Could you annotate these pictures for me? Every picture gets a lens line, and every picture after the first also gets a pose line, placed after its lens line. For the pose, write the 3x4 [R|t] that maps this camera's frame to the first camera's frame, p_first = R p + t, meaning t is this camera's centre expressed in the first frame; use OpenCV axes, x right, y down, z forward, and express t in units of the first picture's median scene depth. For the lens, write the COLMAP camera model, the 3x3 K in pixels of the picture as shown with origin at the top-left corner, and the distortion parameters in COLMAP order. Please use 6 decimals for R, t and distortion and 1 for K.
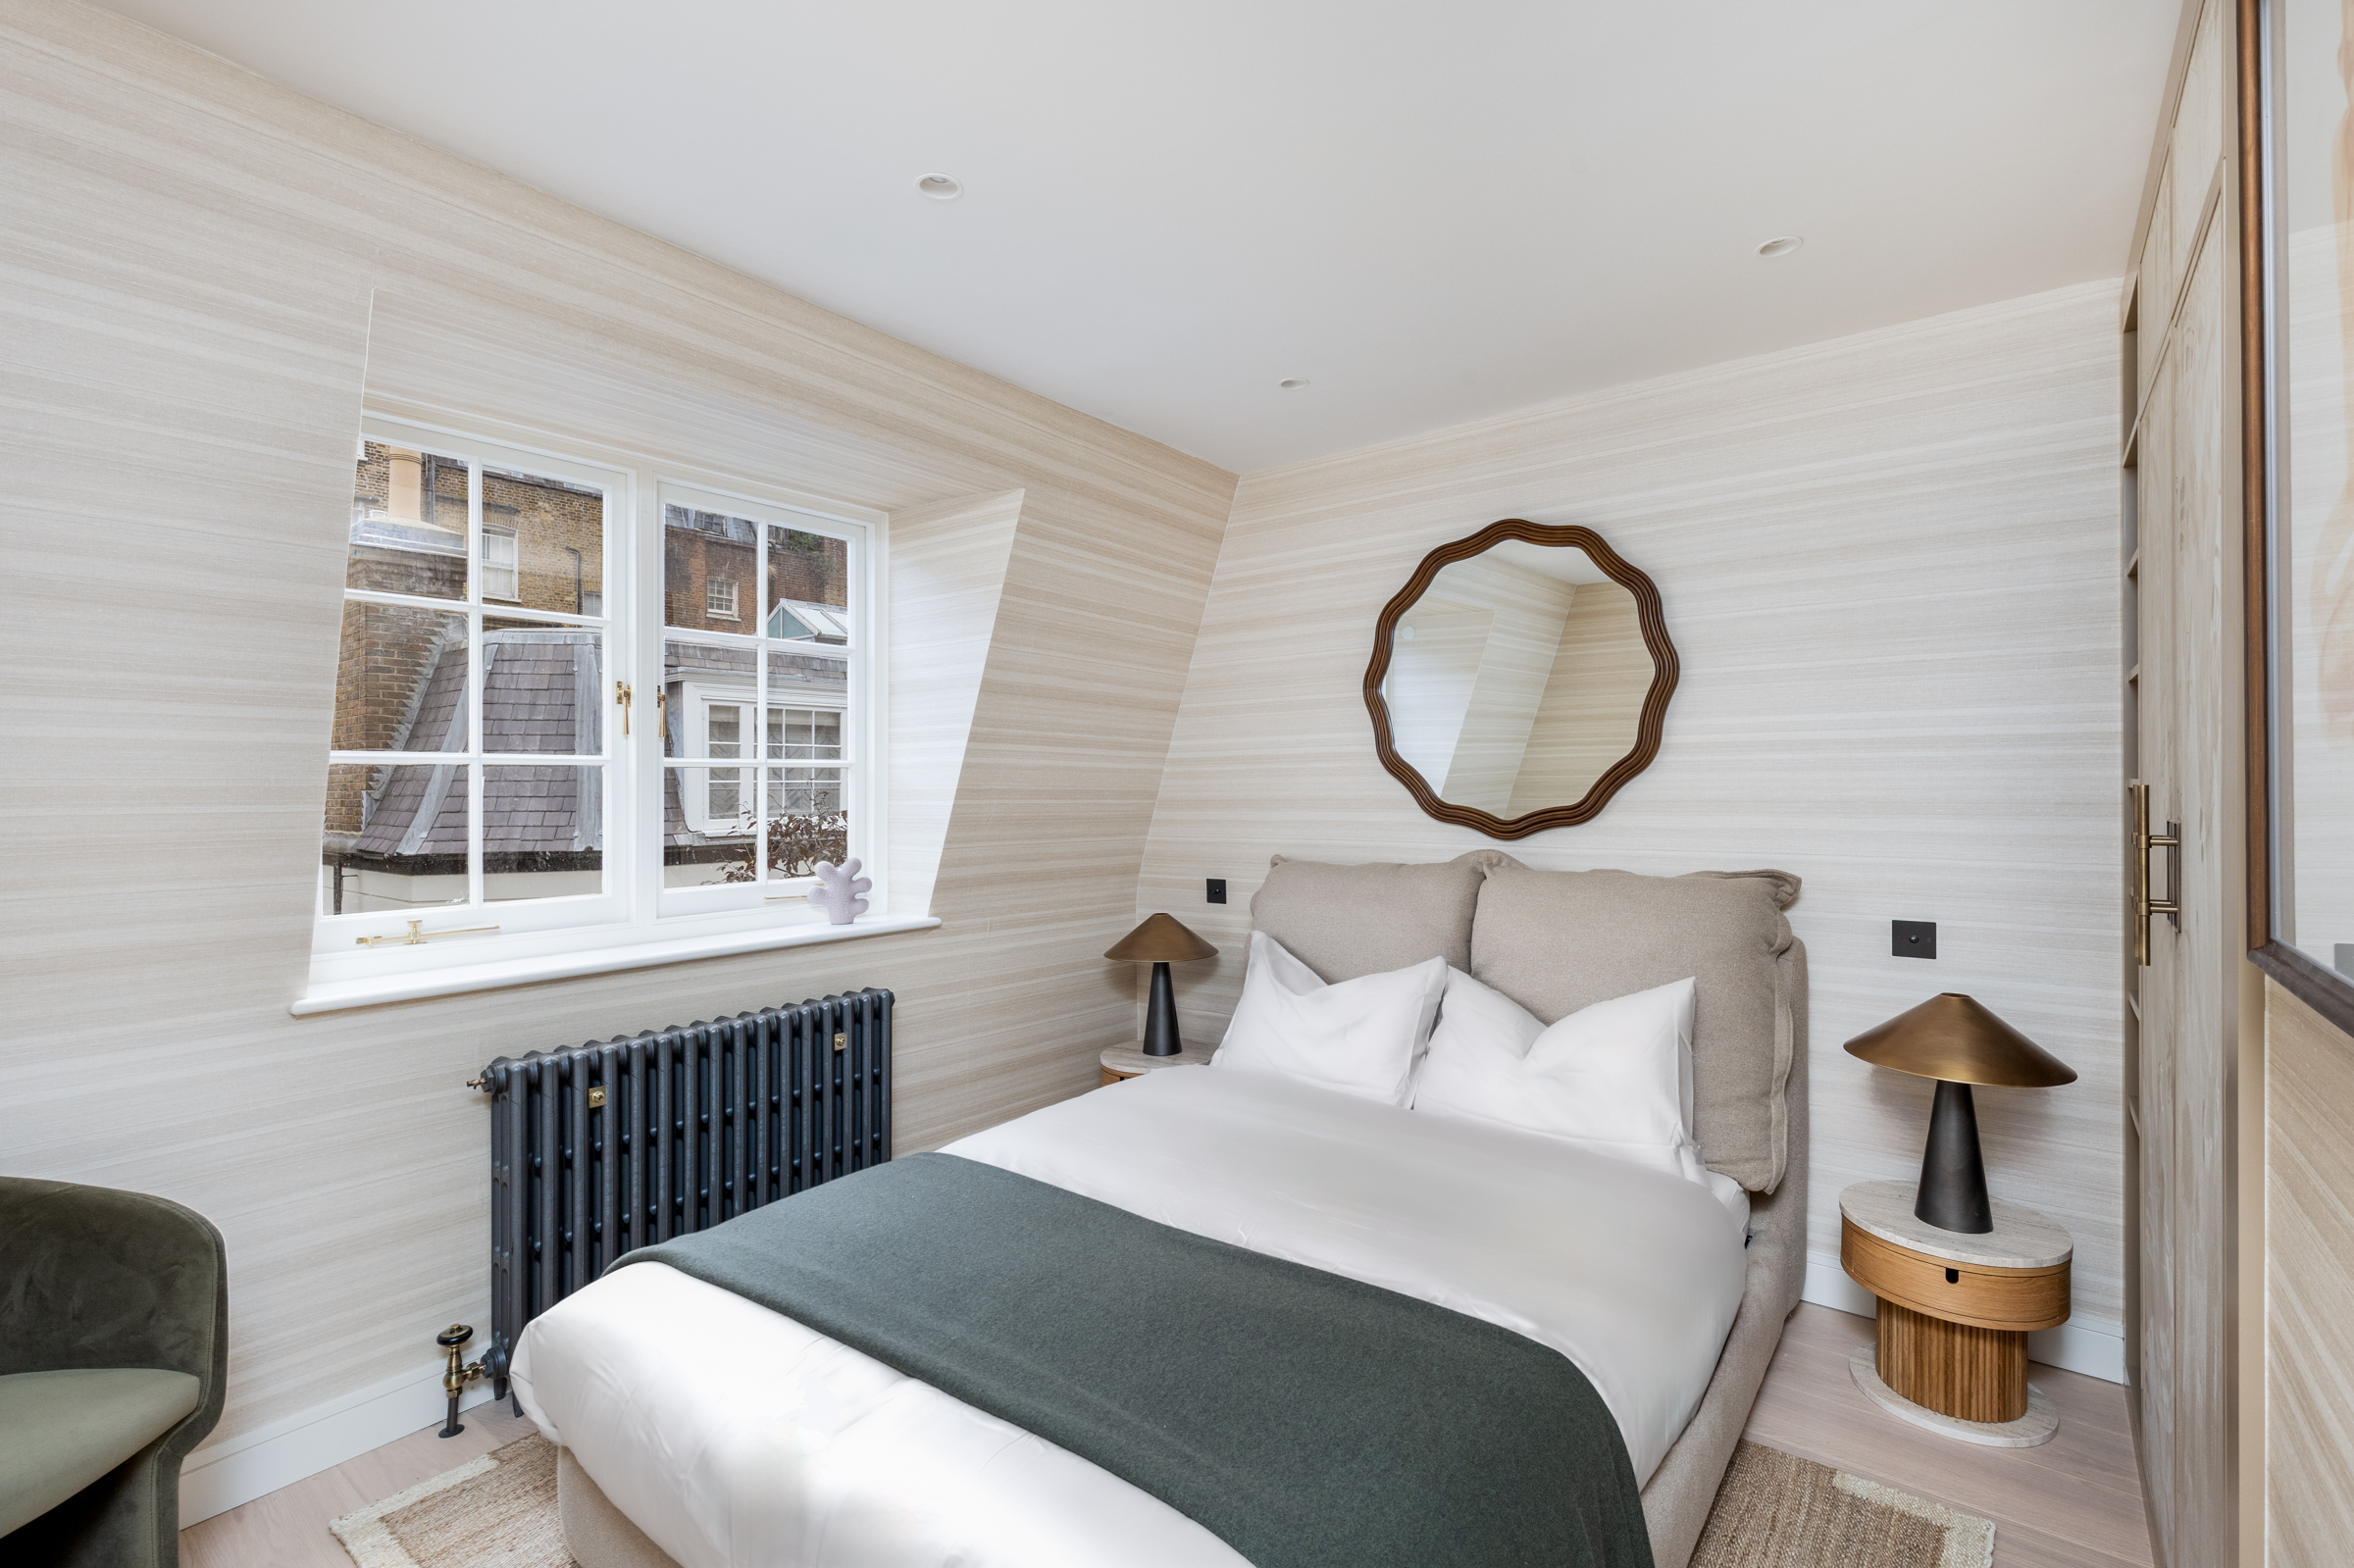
lens RADIAL K [[1078.2, 0, 1177.4], [0, 1078.2, 789.0], [0, 0, 1]] dist [0.001304, 0.000182]
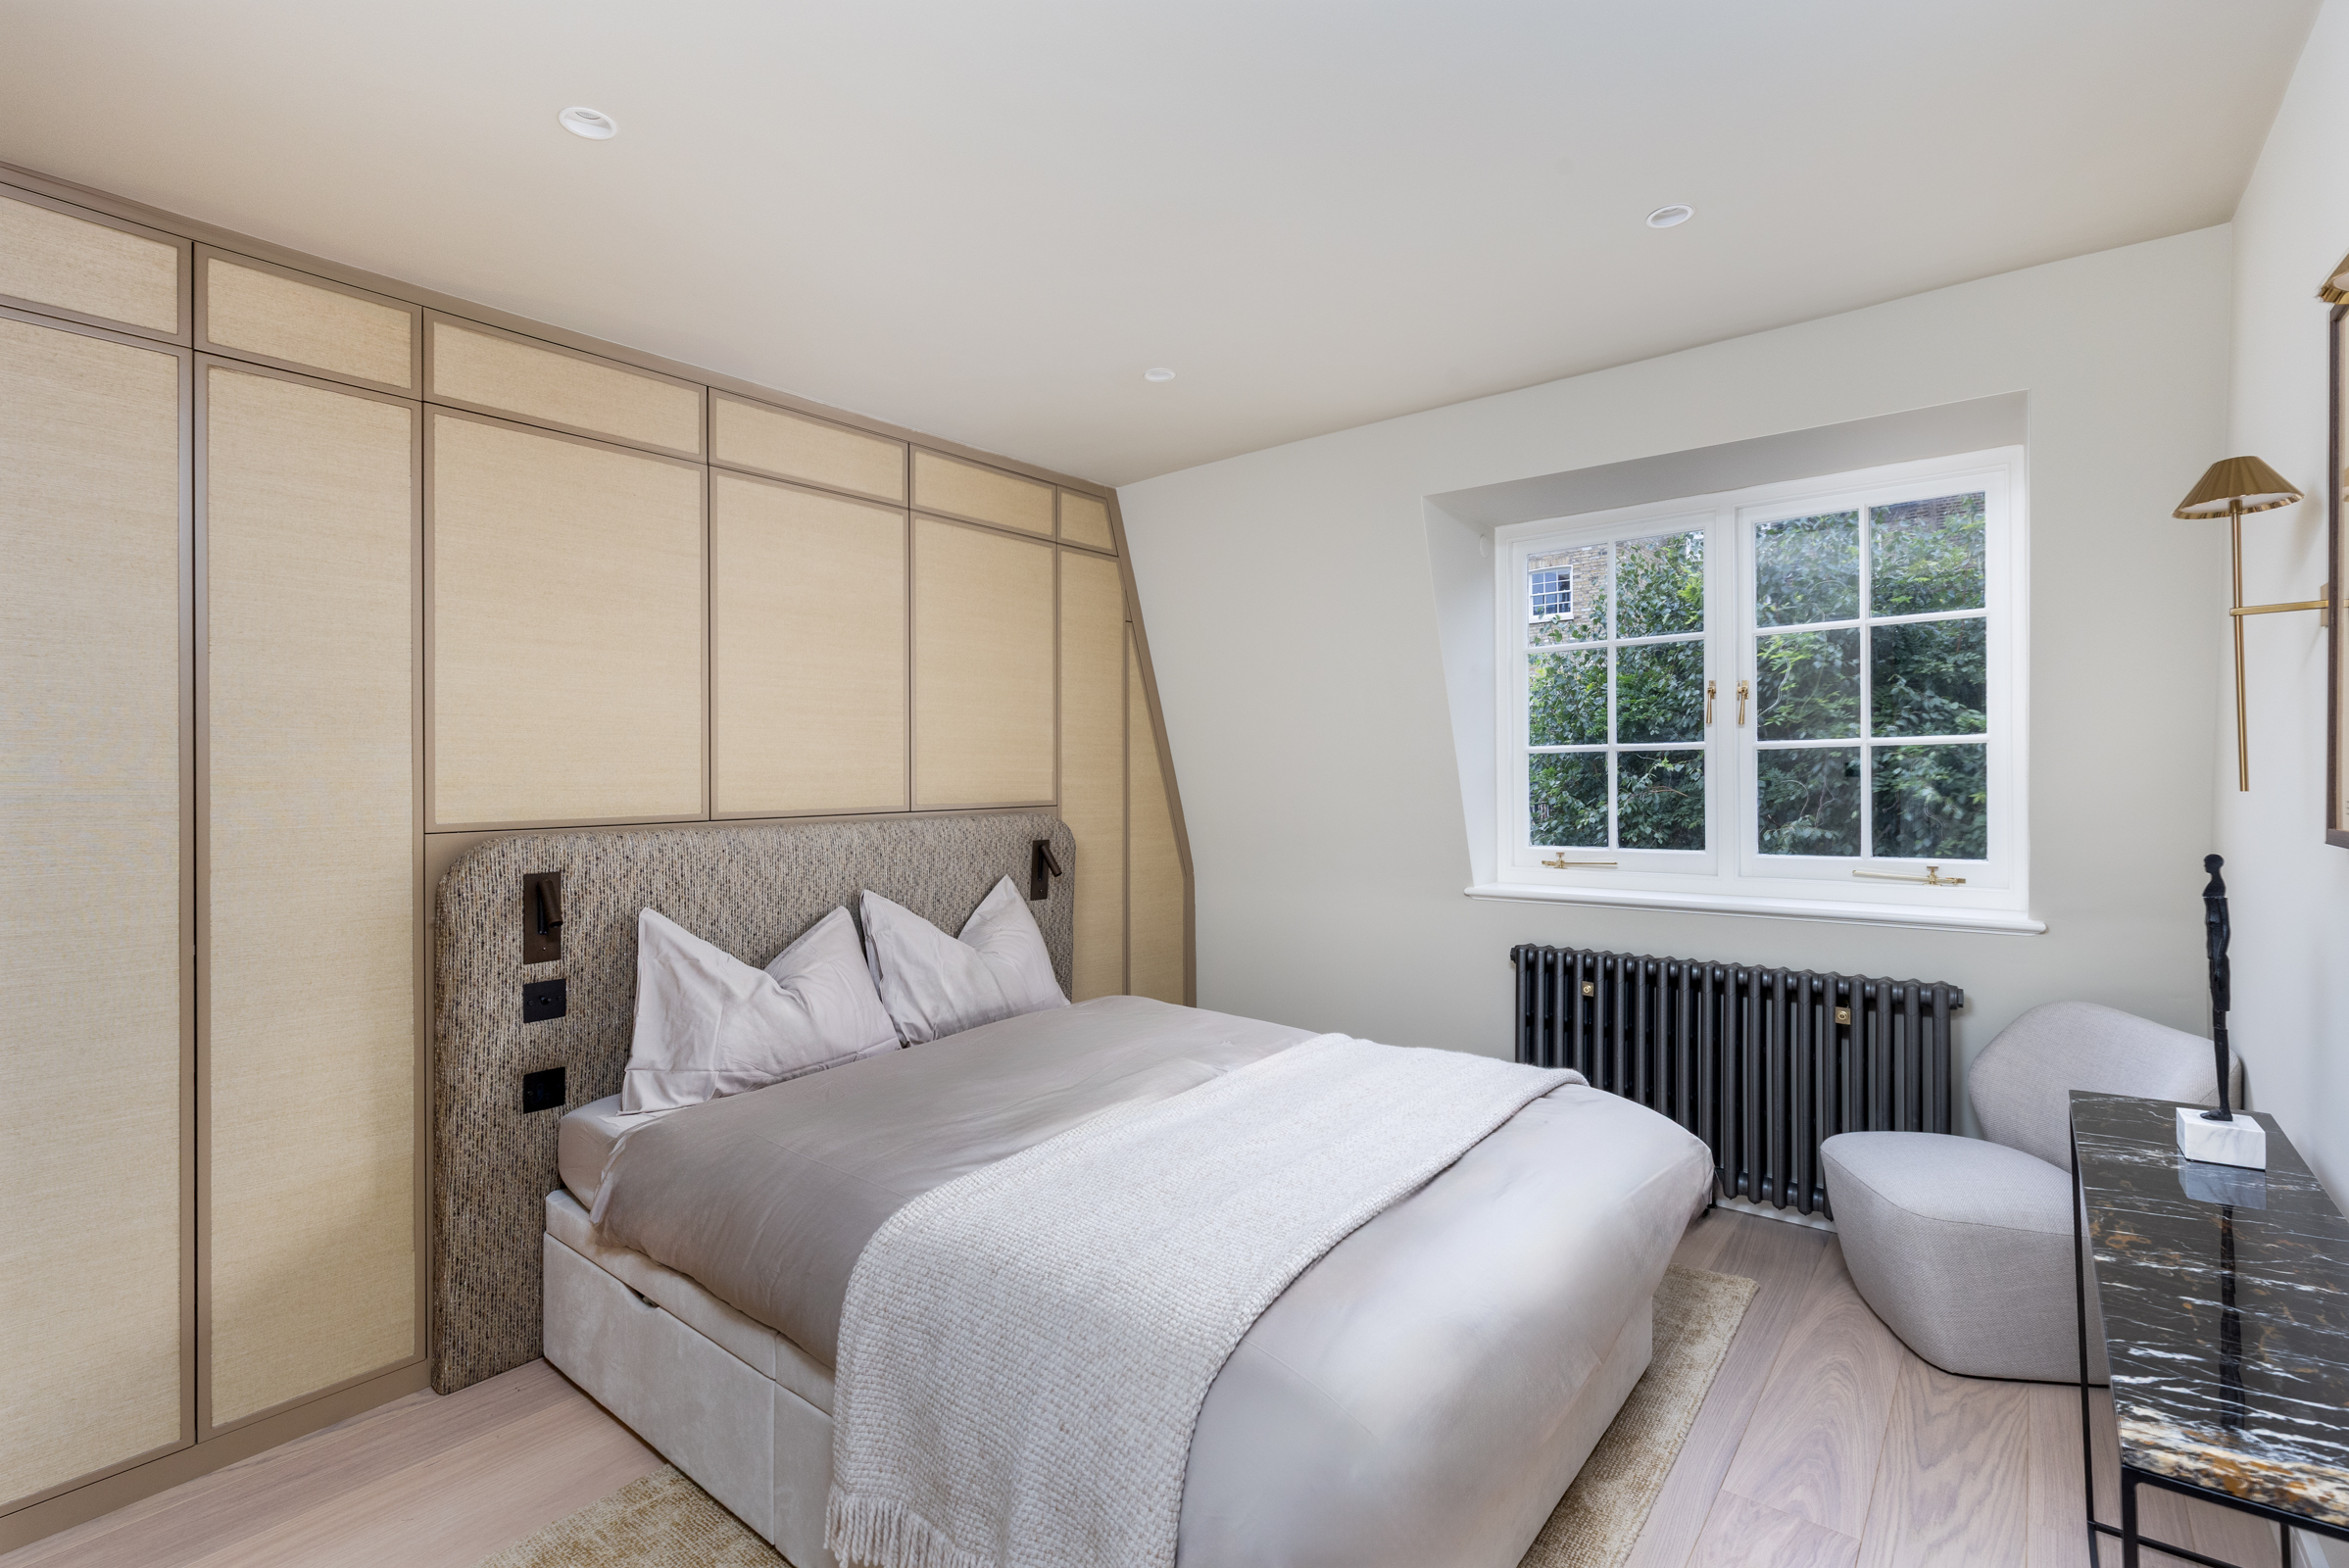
lens RADIAL K [[1076.1, 0, 1175.9], [0, 1076.1, 776.1], [0, 0, 1]] dist [0.001304, 0.000182]
pose [[-0.011196, 0.002394, -0.999934, 0.604234], [0.003268, 0.999992, 0.002358, 0.003614], [0.999932, -0.003241, -0.011204, 0.329842]]
